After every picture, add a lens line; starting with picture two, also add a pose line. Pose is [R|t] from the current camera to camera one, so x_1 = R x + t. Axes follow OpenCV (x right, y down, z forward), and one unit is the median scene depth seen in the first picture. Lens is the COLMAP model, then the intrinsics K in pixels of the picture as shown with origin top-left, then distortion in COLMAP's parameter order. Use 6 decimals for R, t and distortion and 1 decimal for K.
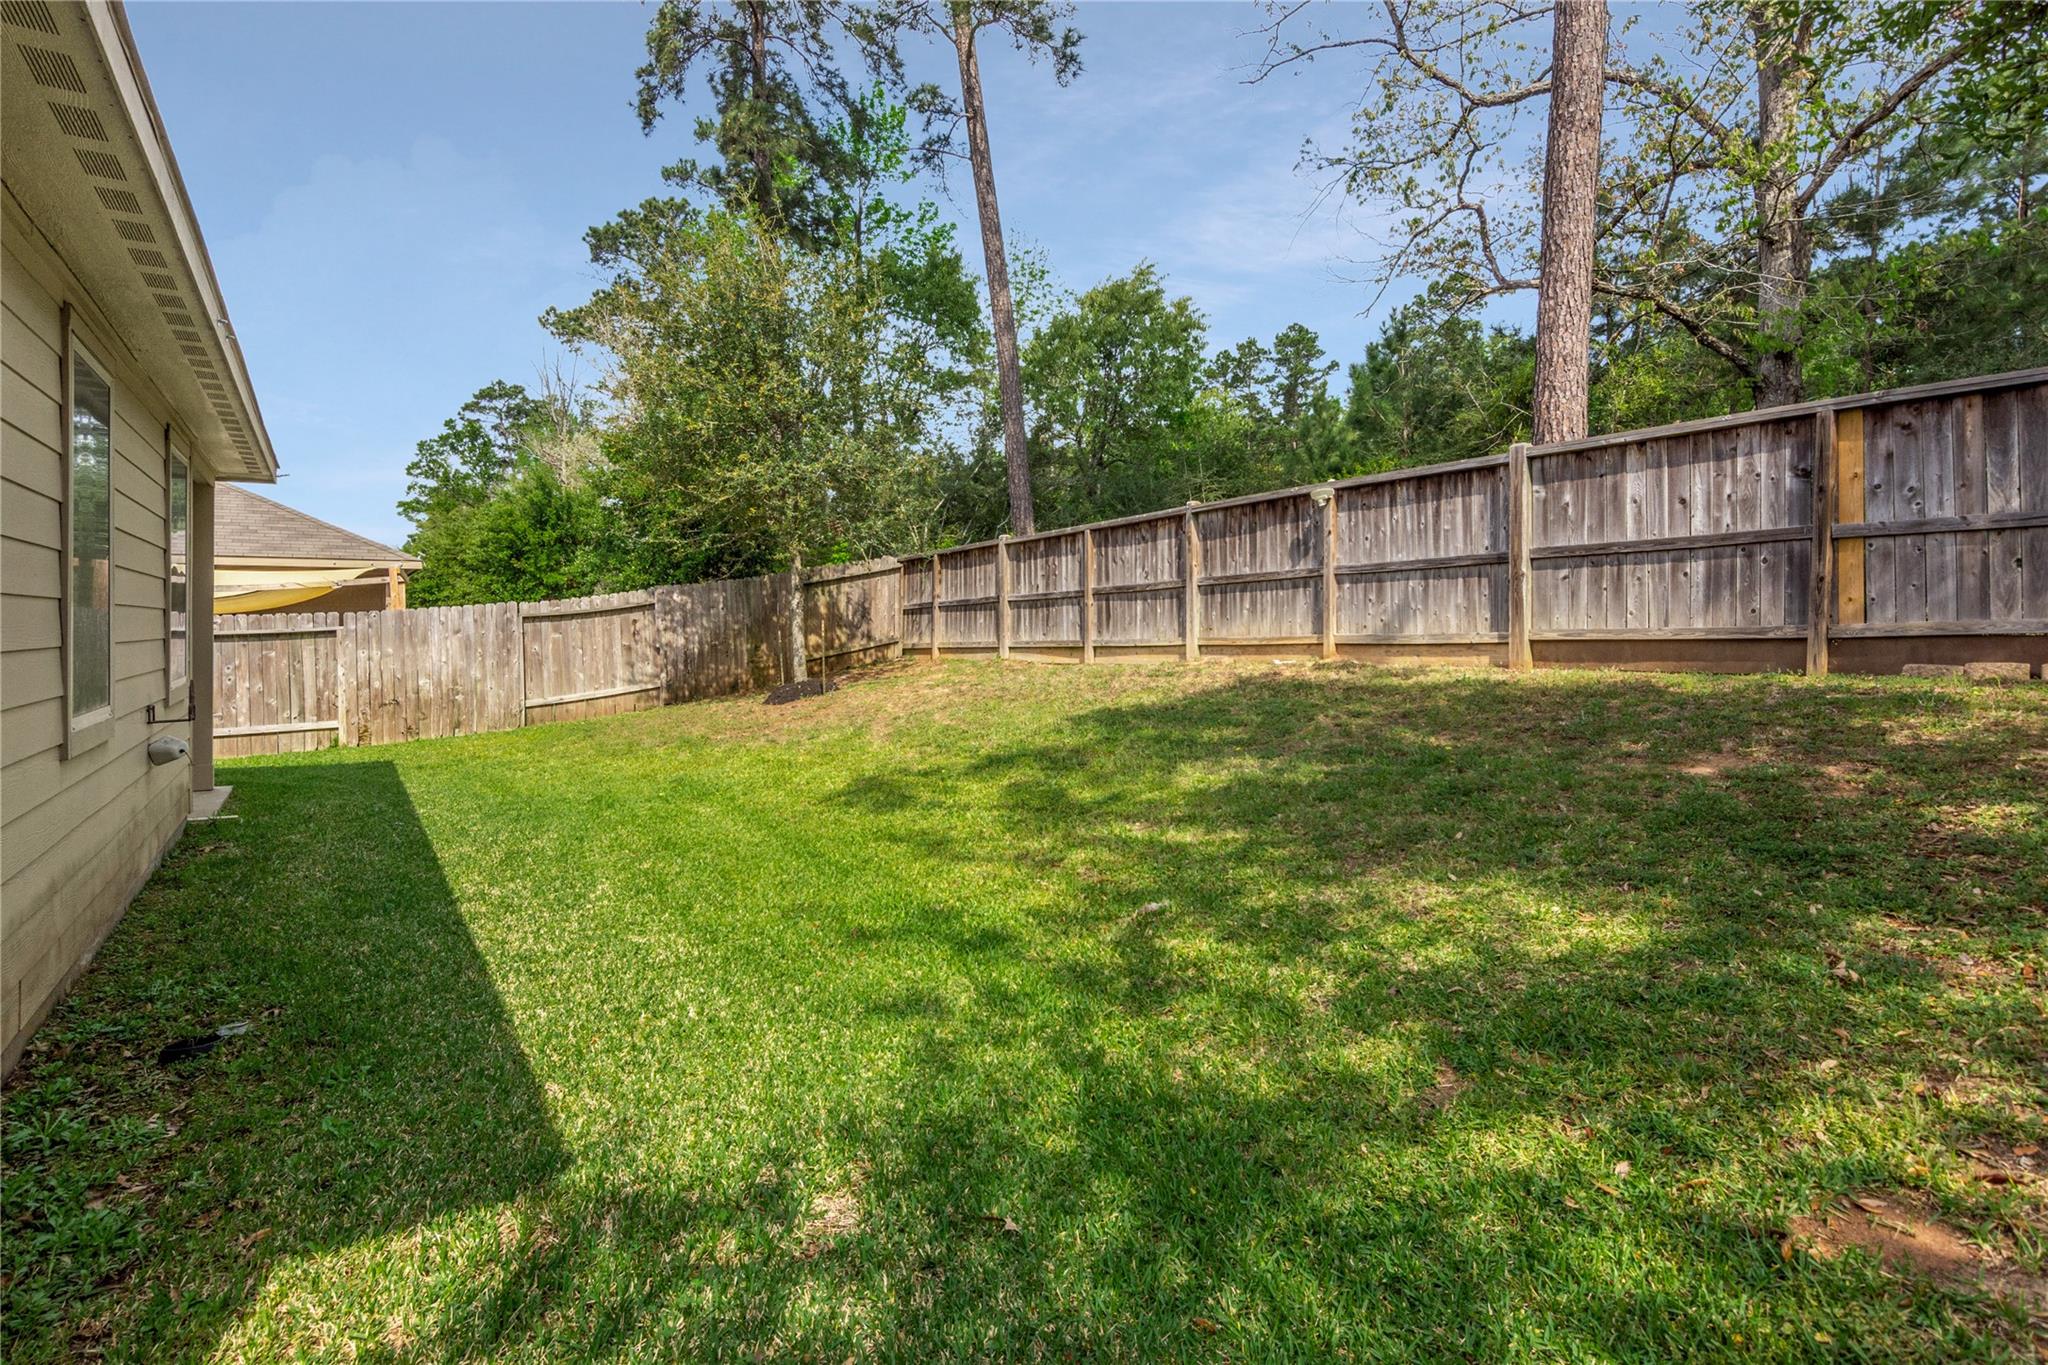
lens RADIAL K [[1038.4, 0, 1036.2], [0, 1038.4, 619.8], [0, 0, 1]] dist [0.002110, 0.000373]
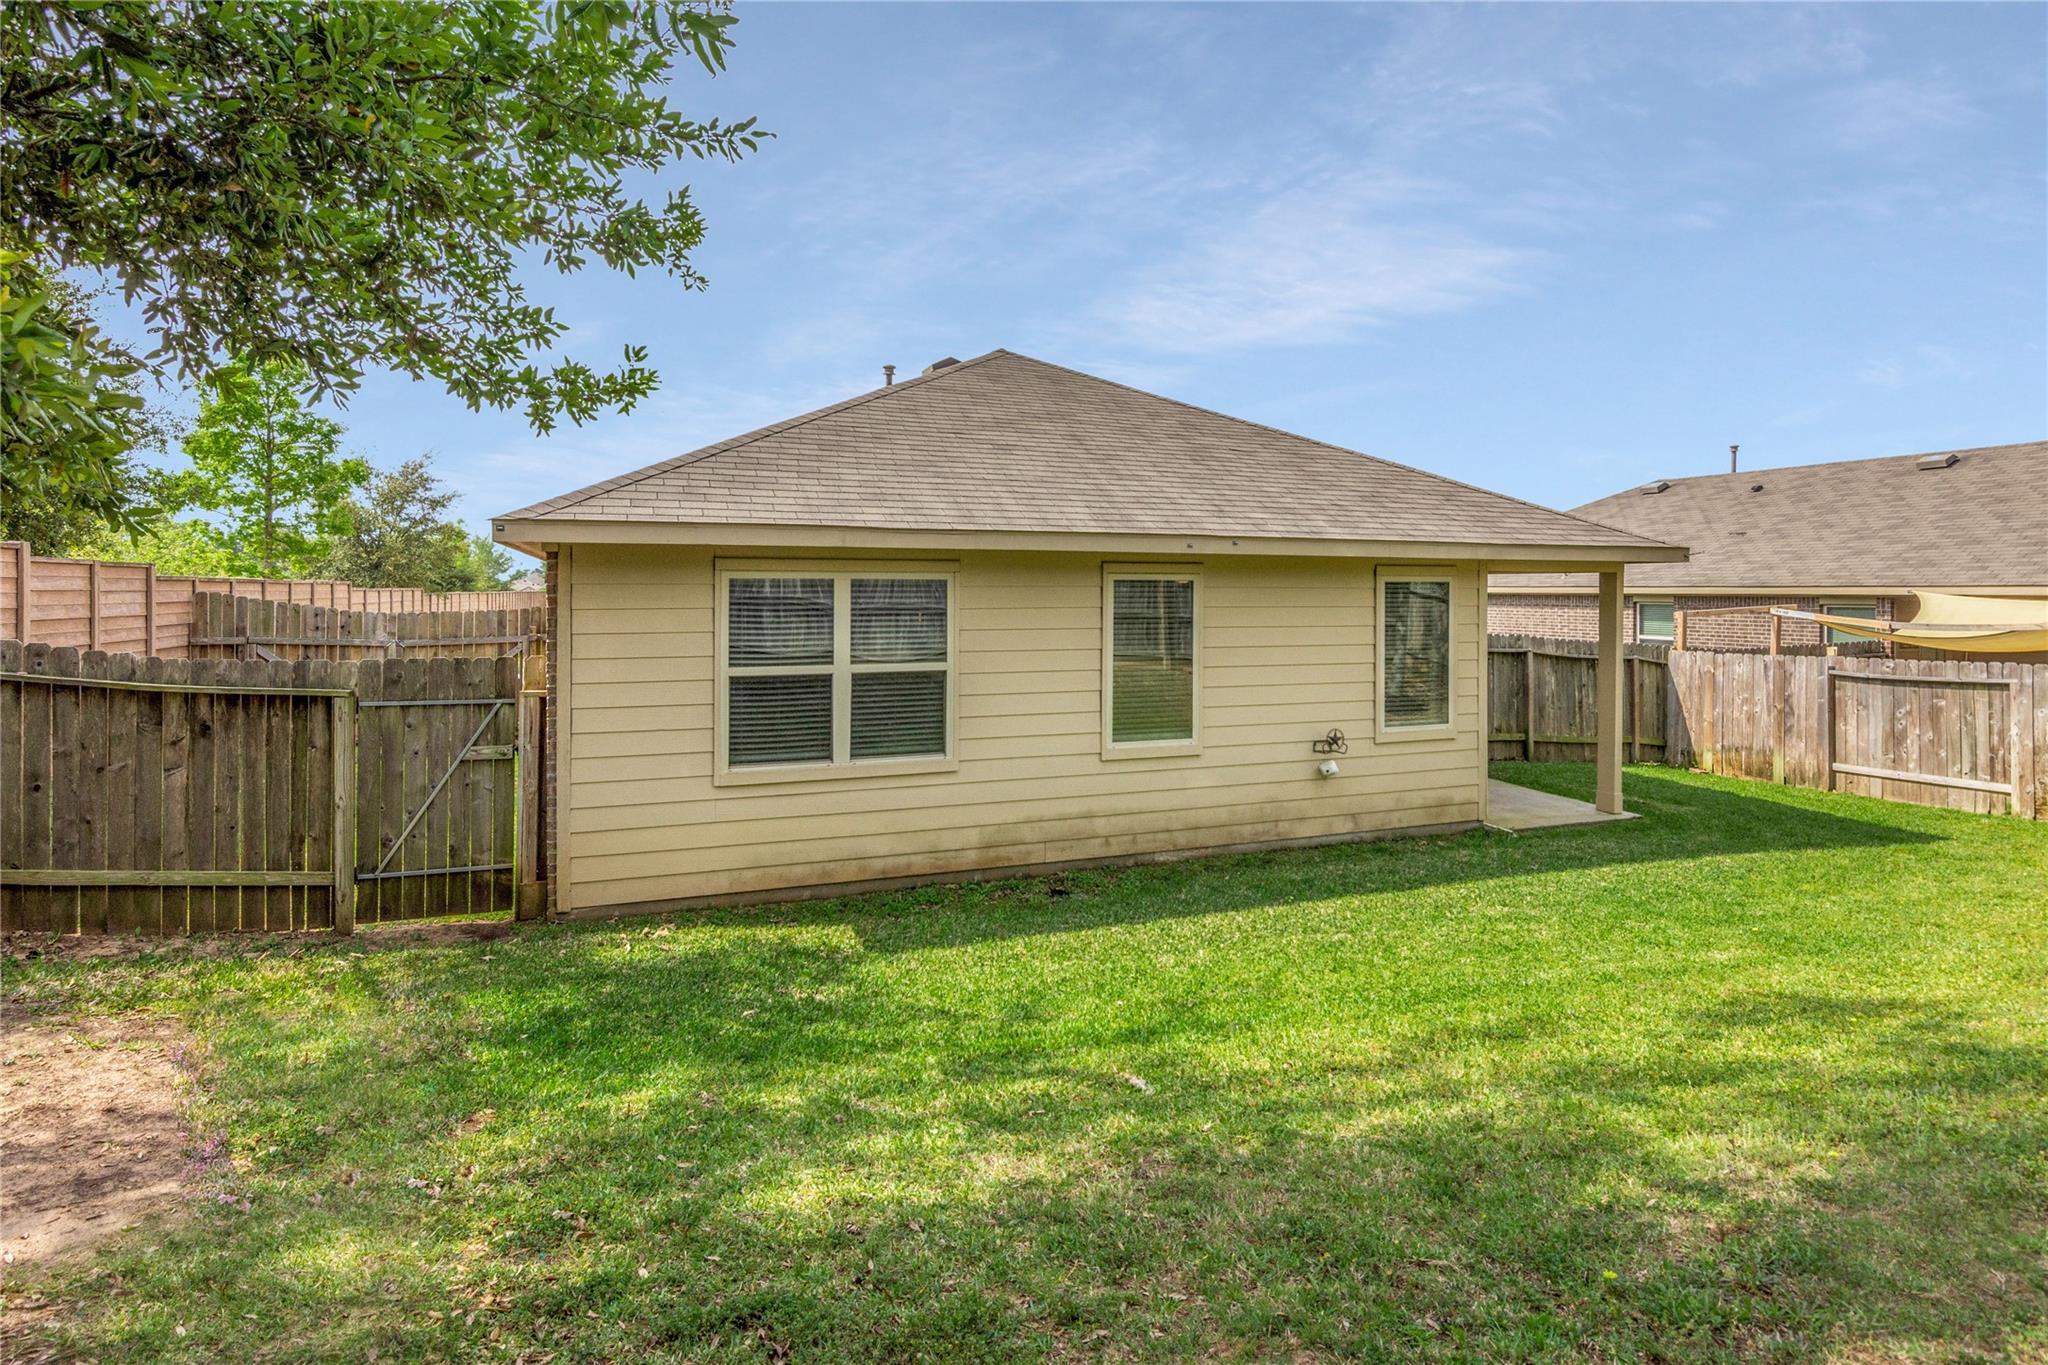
lens RADIAL K [[1038.4, 0, 1021.4], [0, 1038.4, 589.0], [0, 0, 1]] dist [0.002110, 0.000373]
pose [[-0.201424, 0.001830, -0.979502, 0.375303], [-0.004954, 0.999984, 0.002886, -0.070226], [0.979492, 0.005434, -0.201412, 0.353600]]
